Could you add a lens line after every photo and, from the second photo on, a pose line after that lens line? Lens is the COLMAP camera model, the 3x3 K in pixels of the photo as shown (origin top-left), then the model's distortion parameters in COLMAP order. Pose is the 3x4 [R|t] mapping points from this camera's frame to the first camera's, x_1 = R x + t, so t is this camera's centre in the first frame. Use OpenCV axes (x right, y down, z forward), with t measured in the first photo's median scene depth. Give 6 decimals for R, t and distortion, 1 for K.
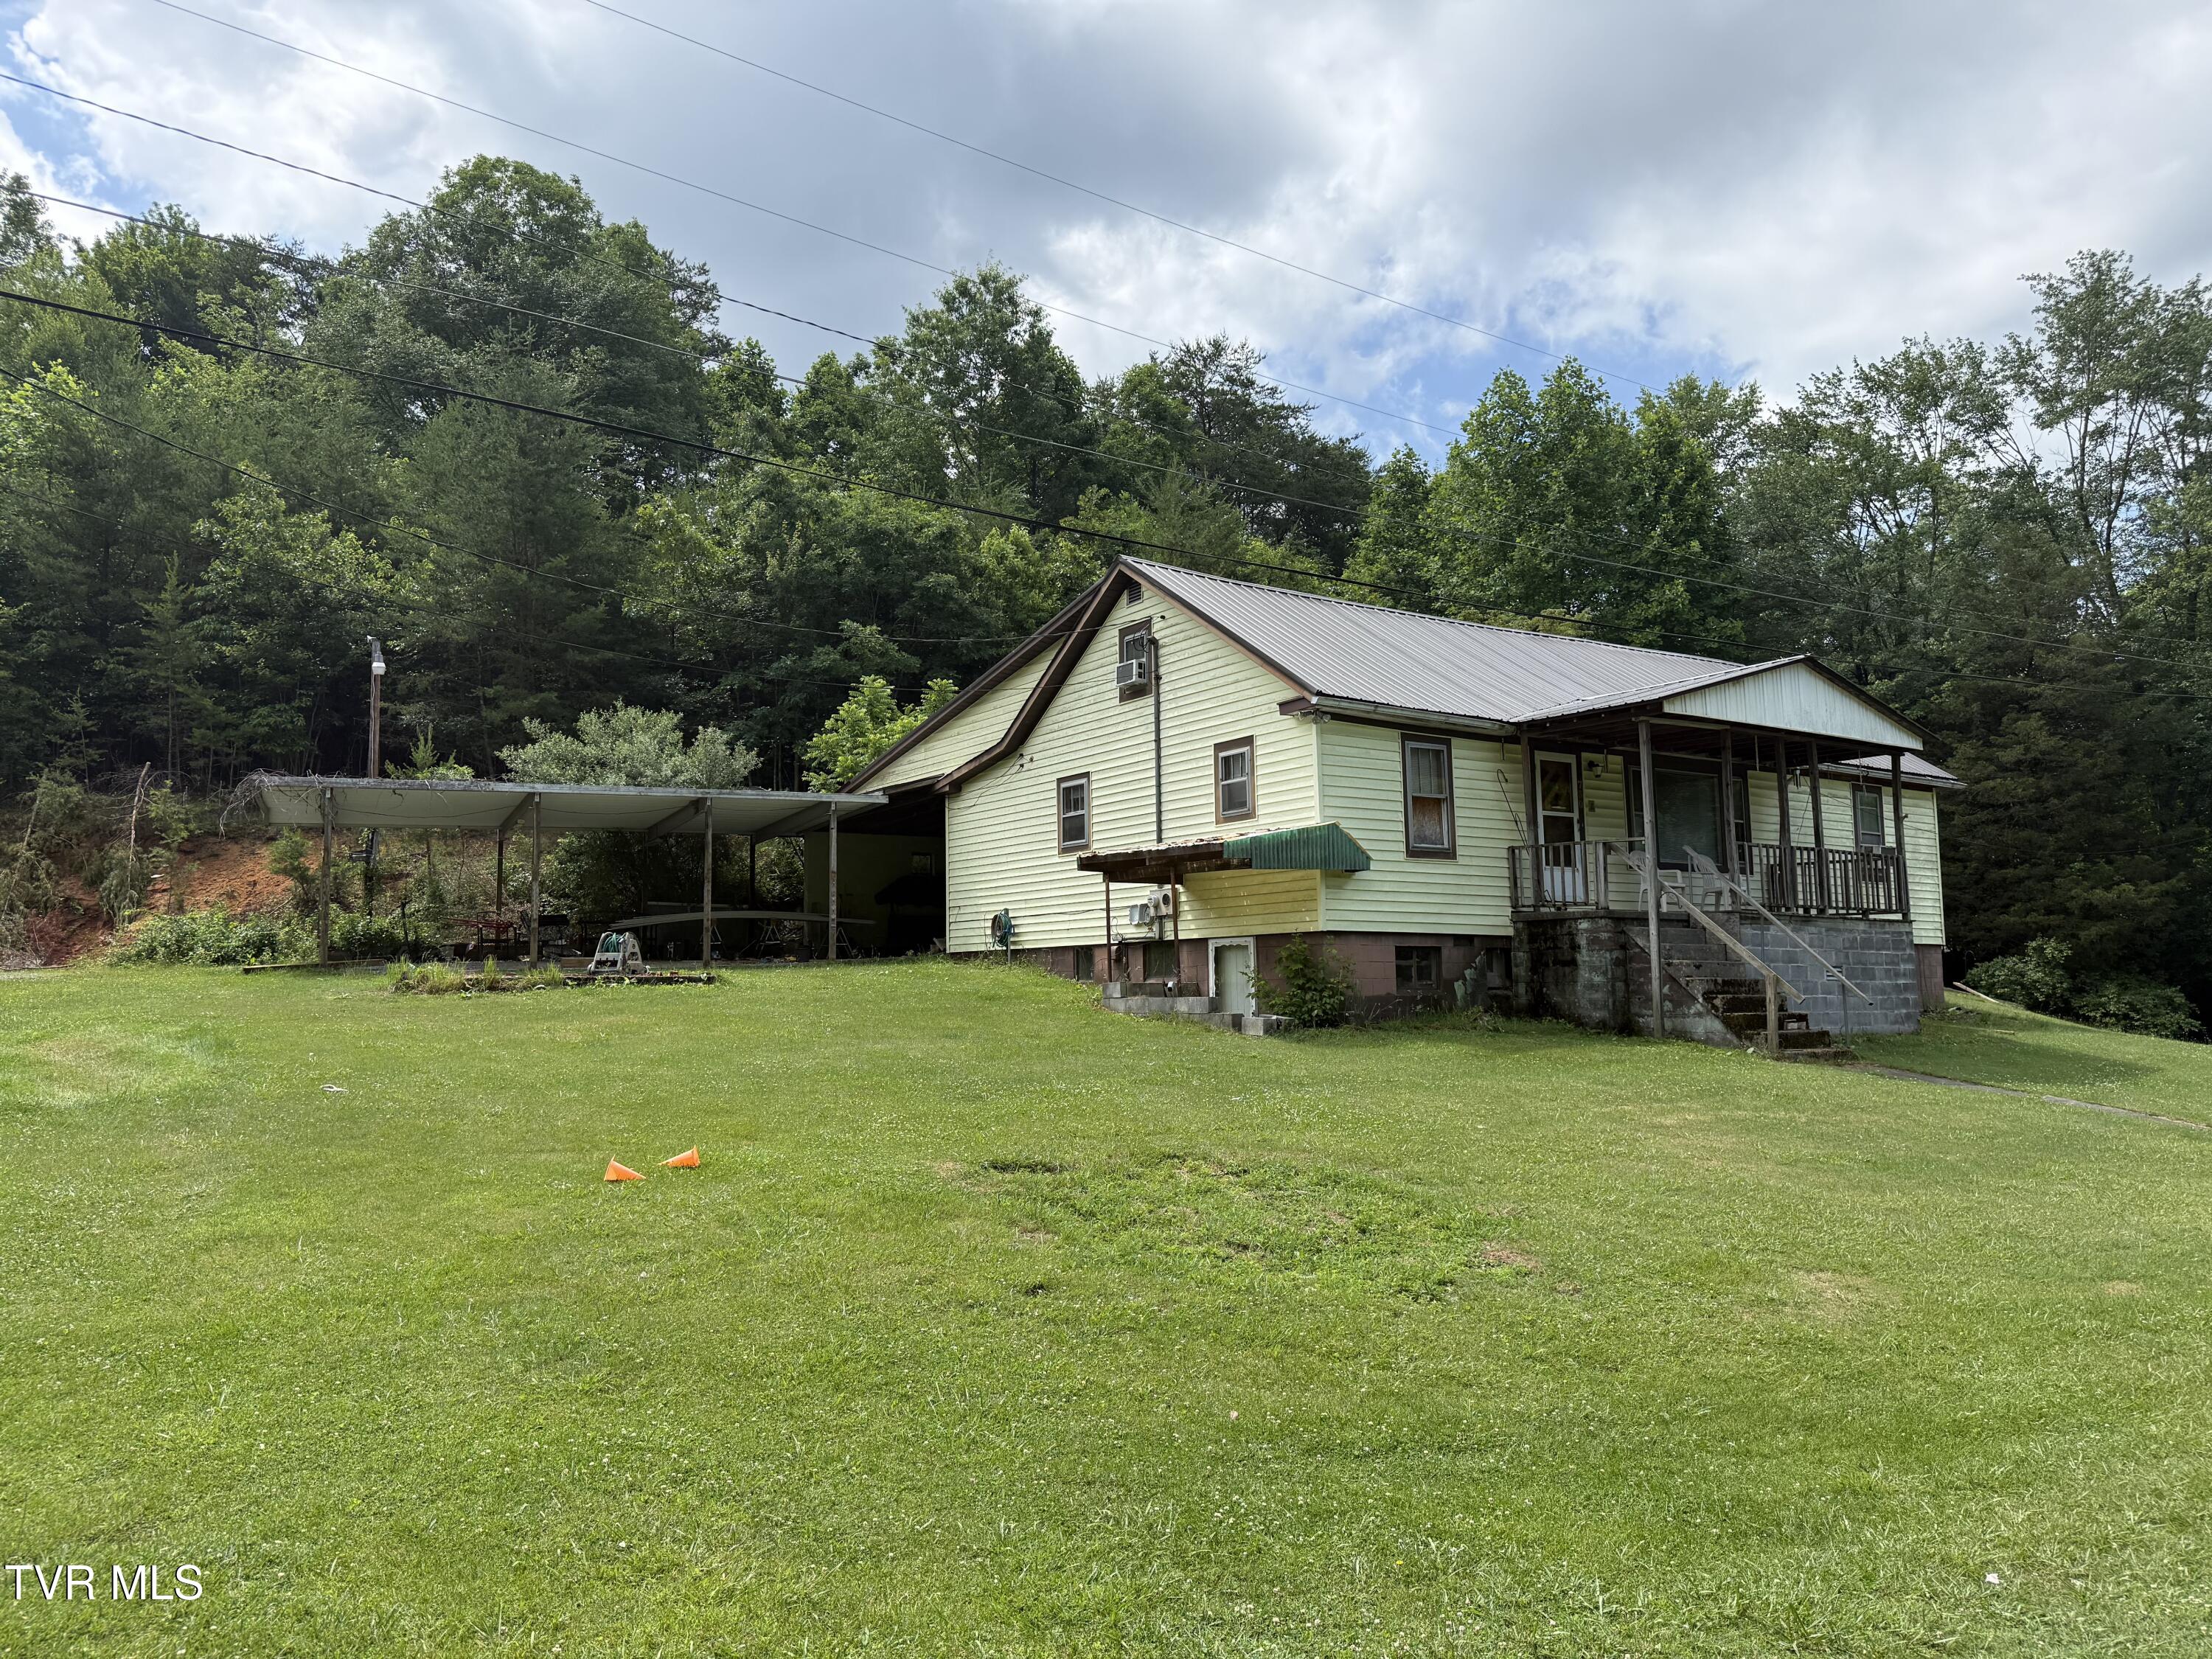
lens RADIAL K [[1566.1, 0, 1106.0], [0, 1566.1, 829.5], [0, 0, 1]] dist [0.125394, -0.167593]
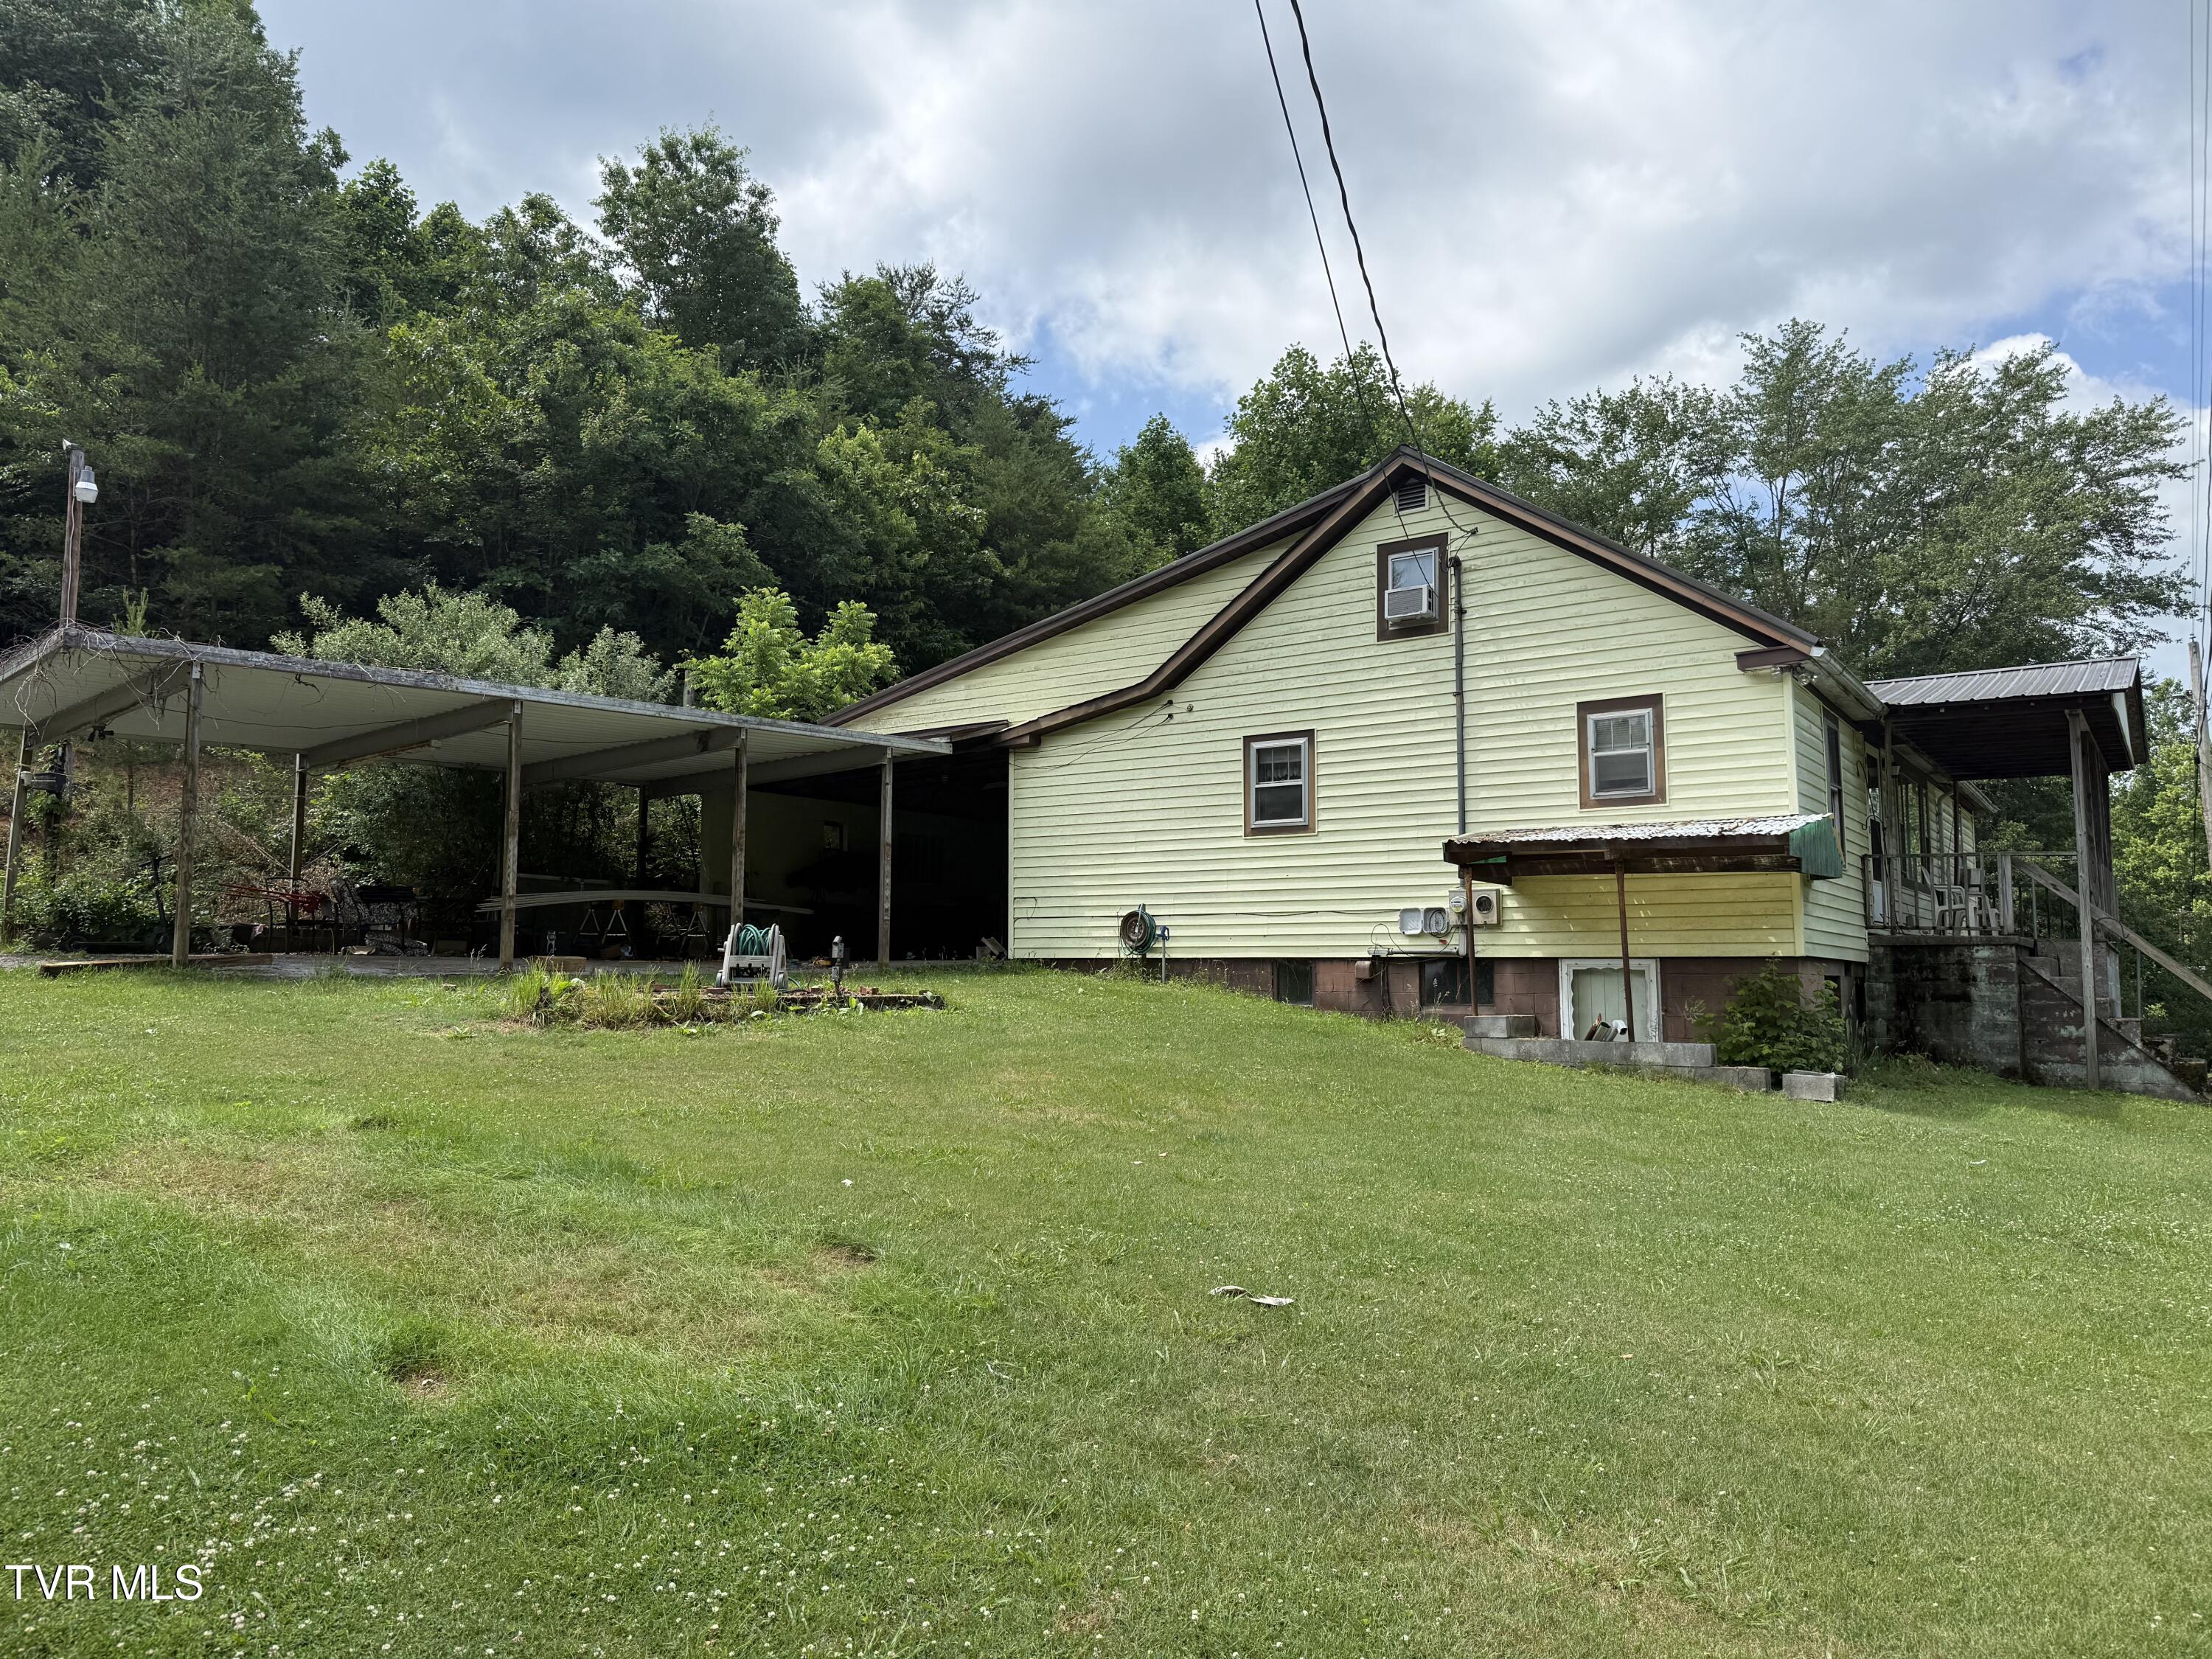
lens RADIAL K [[1560.5, 0, 1106.0], [0, 1560.5, 829.5], [0, 0, 1]] dist [0.085862, -0.131982]
pose [[0.936273, 0.050579, 0.347613, -0.390818], [-0.052965, 0.998593, -0.002642, 0.020245], [-0.347258, -0.015938, 0.937634, 0.348898]]
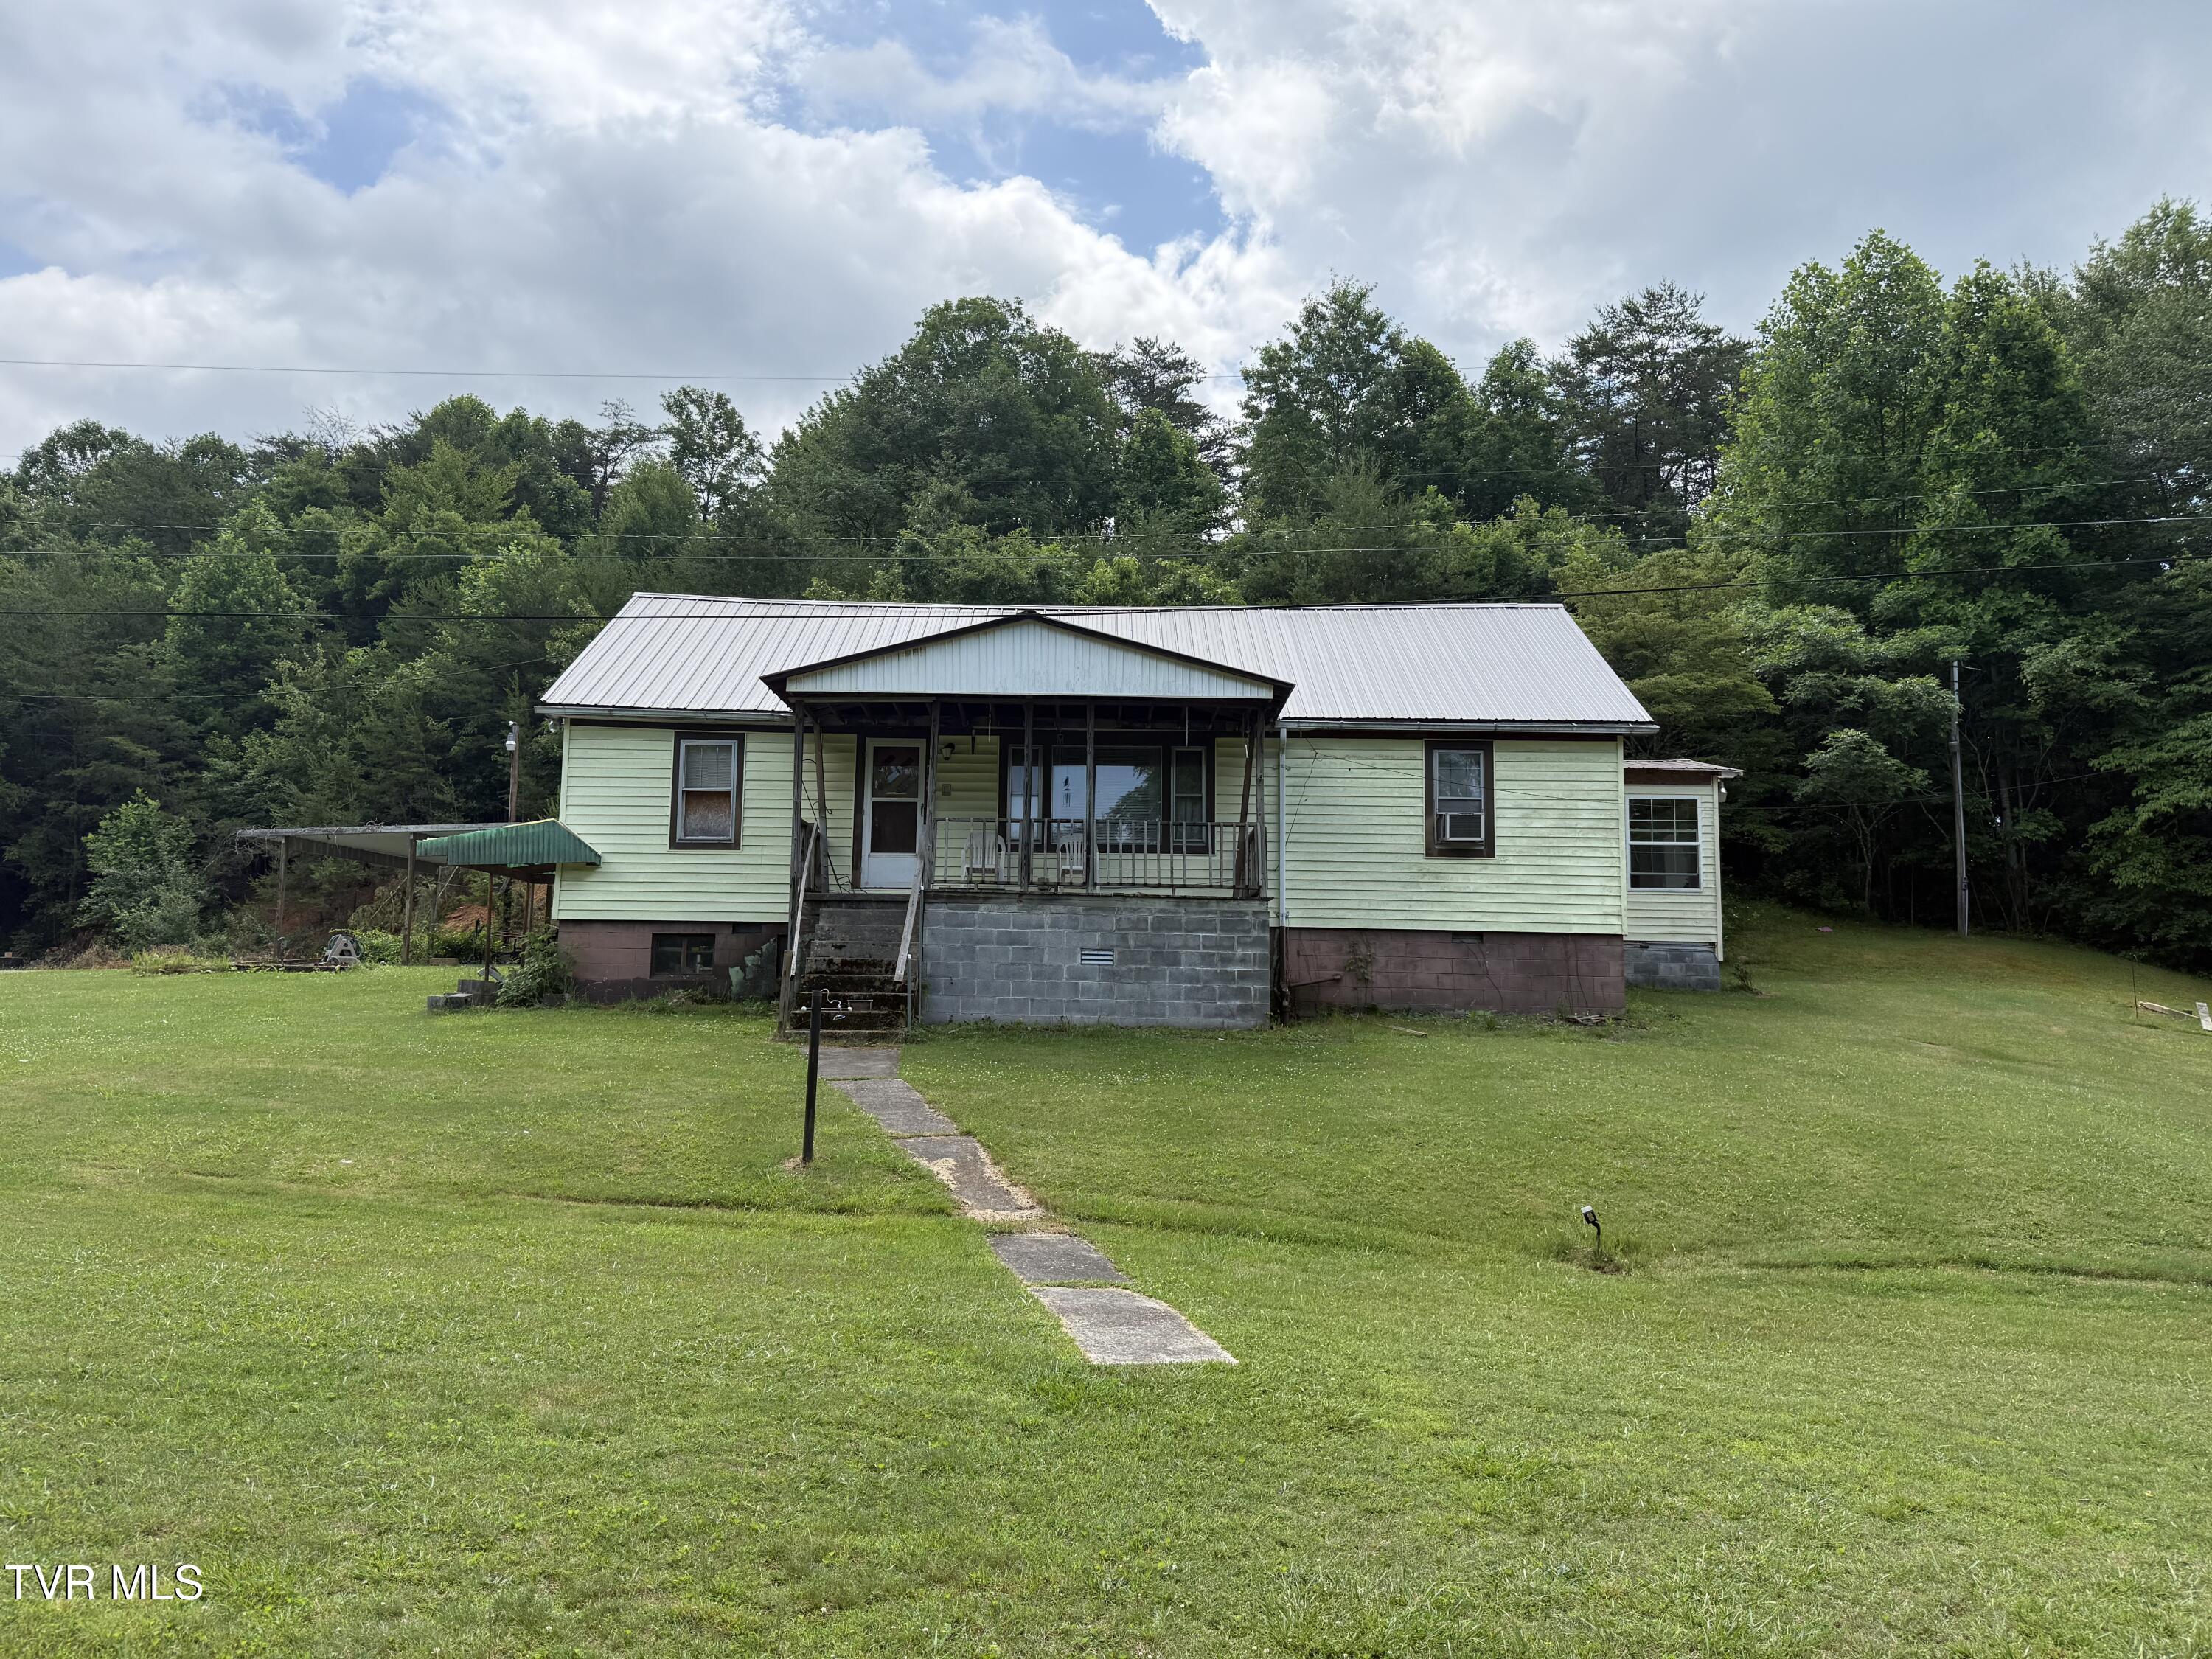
lens RADIAL K [[1560.5, 0, 1106.0], [0, 1560.5, 829.5], [0, 0, 1]] dist [0.085862, -0.131982]
pose [[0.842365, -0.048797, -0.536693, 0.847335], [0.037806, 0.998789, -0.031473, 0.040921], [0.537579, 0.006221, 0.843190, 0.226619]]
